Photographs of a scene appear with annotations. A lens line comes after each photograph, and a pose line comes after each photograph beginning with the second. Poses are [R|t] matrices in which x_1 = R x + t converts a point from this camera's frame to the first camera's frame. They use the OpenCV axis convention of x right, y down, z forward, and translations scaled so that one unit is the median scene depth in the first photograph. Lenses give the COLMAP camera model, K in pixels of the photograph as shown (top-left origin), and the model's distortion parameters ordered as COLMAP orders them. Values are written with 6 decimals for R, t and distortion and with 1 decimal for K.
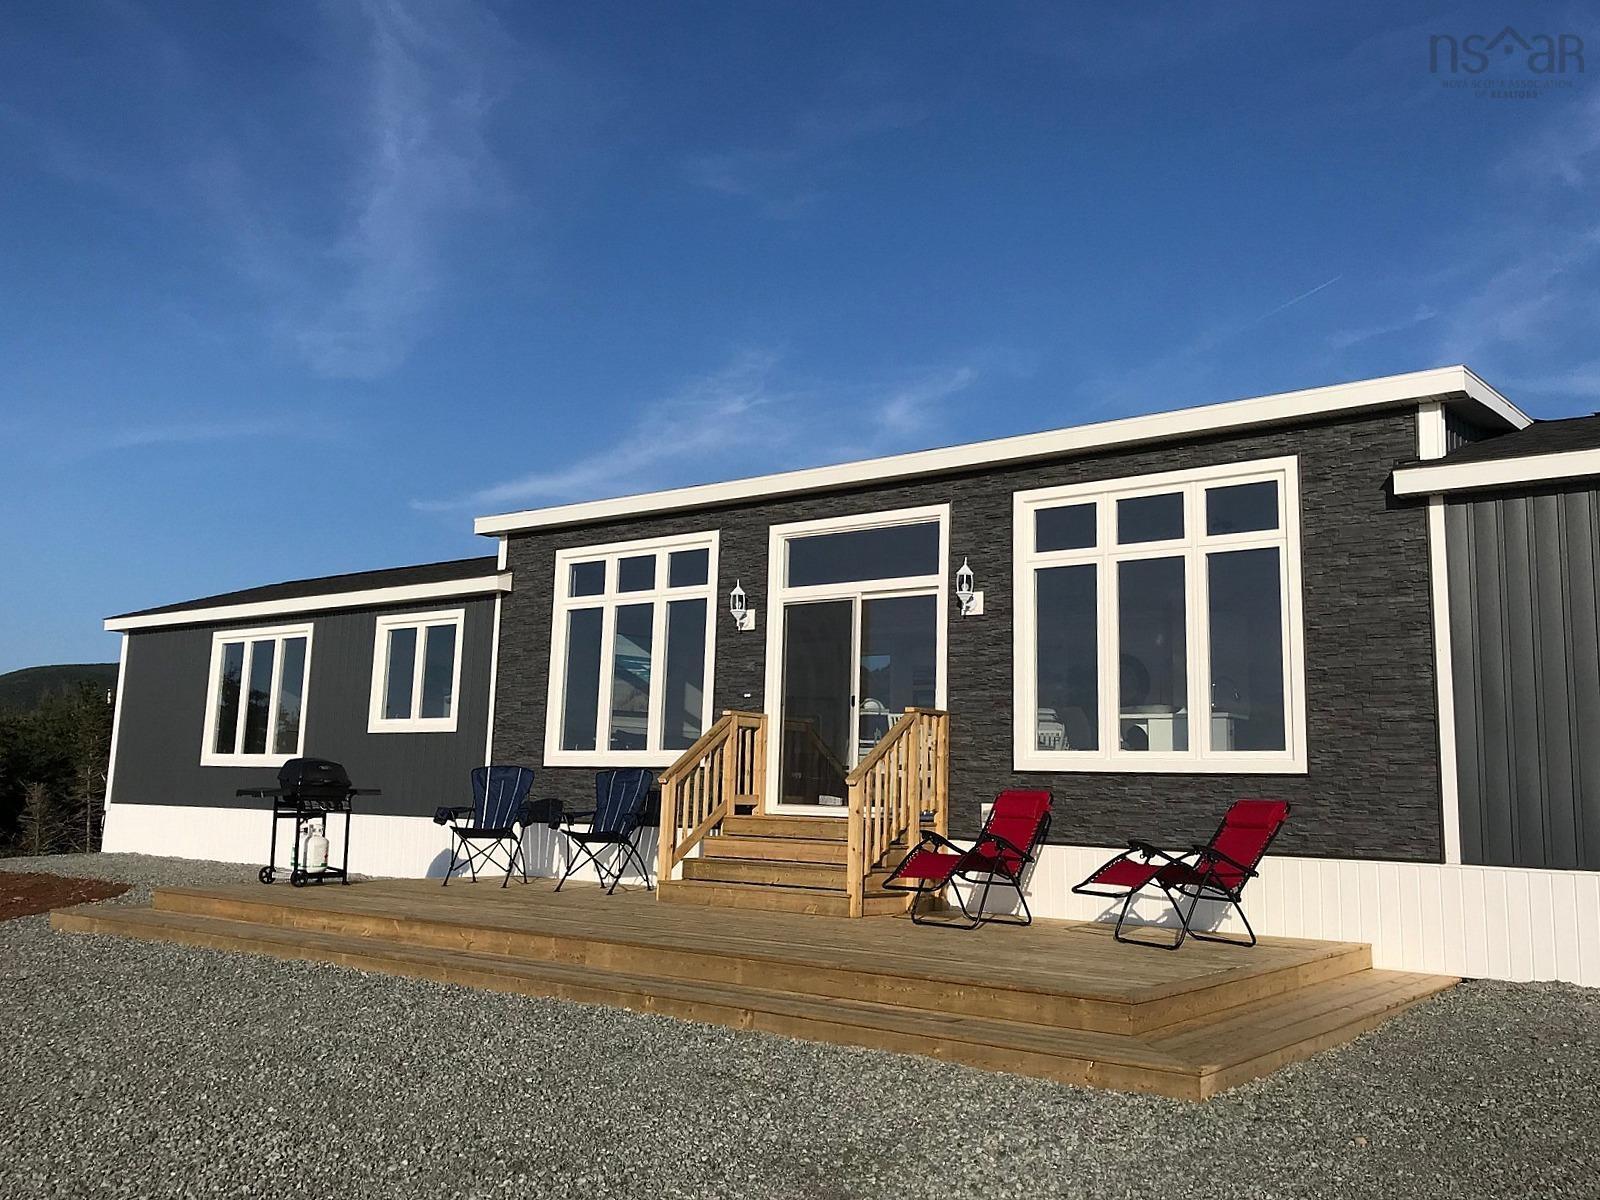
lens RADIAL K [[1366.6, 0, 794.0], [0, 1366.6, 600.1], [0, 0, 1]] dist [0.033653, -0.050693]
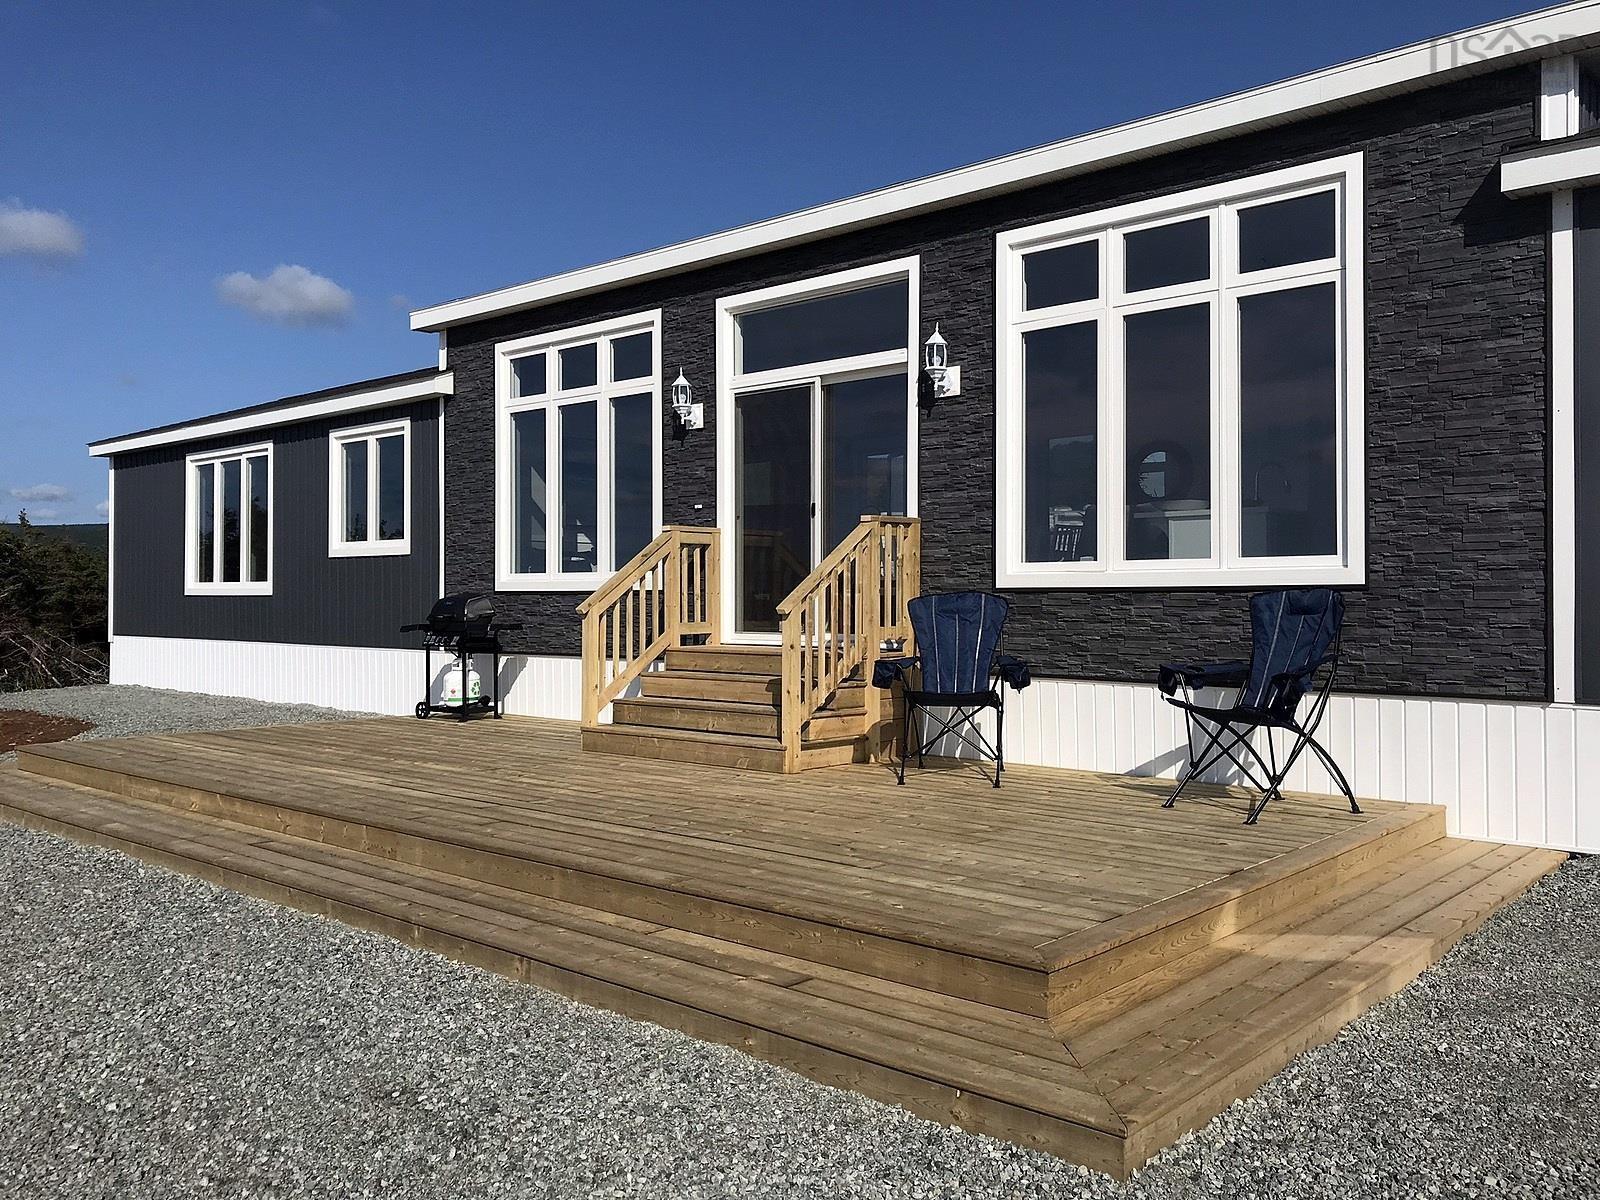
lens RADIAL K [[1291.0, 0, 811.3], [0, 1291.0, 598.2], [0, 0, 1]] dist [0.025951, -0.005876]
pose [[0.997176, -0.028010, -0.069686, 0.101508], [0.037765, 0.989021, 0.142869, 0.017103], [0.064919, -0.145097, 0.987285, 0.232762]]
